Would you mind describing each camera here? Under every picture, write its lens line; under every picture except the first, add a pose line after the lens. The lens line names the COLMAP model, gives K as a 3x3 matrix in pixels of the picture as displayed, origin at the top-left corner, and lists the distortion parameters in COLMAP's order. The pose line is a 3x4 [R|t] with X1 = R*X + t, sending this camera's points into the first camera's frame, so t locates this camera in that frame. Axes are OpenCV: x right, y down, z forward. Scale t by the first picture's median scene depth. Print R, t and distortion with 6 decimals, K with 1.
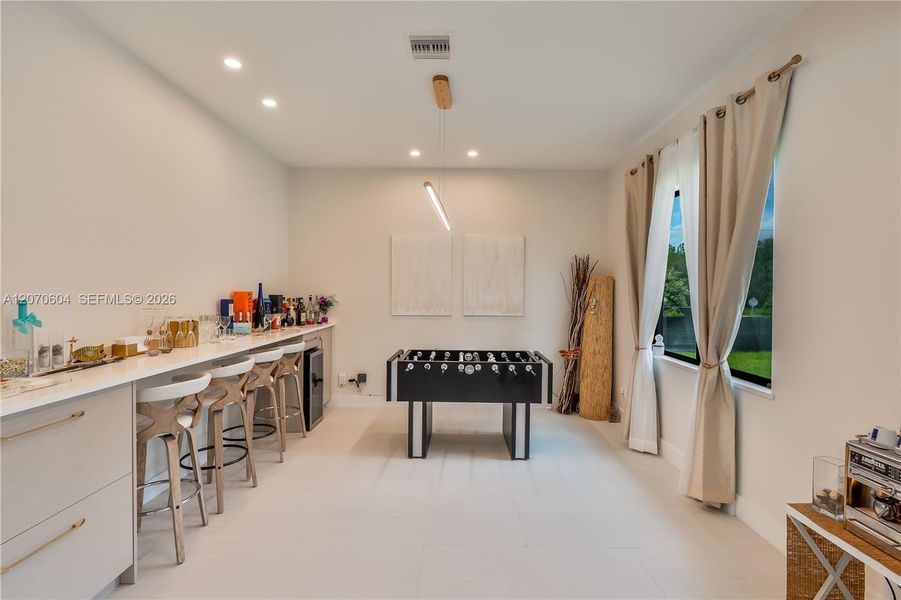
lens RADIAL K [[410.1, 0, 452.0], [0, 410.1, 295.3], [0, 0, 1]] dist [-0.002627, -0.000134]
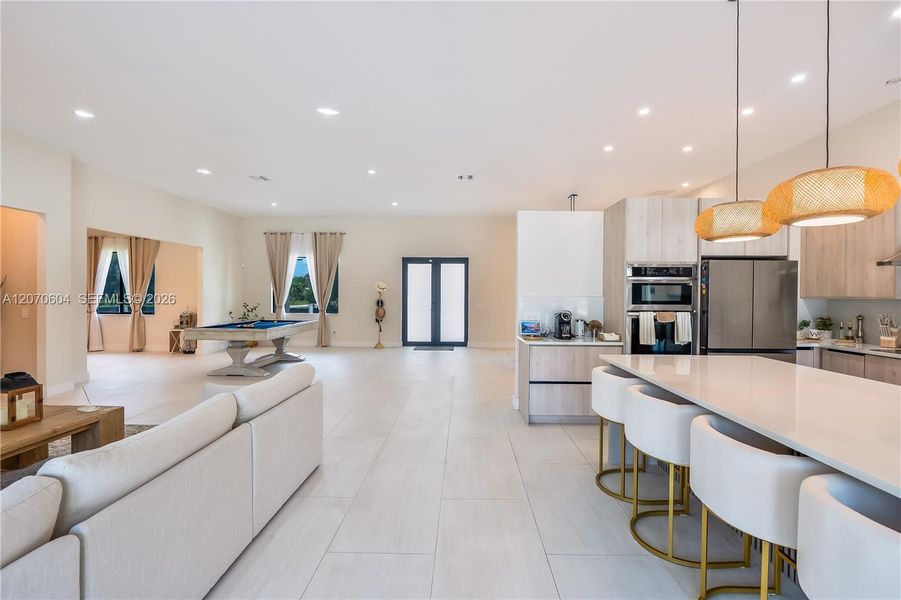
lens RADIAL K [[410.1, 0, 452.0], [0, 410.1, 295.3], [0, 0, 1]] dist [-0.002627, -0.000134]
pose [[0.036709, -0.004309, 0.999317, -2.913197], [-0.002207, 0.999988, 0.004393, 0.015121], [-0.999324, -0.002366, 0.036699, -1.916614]]
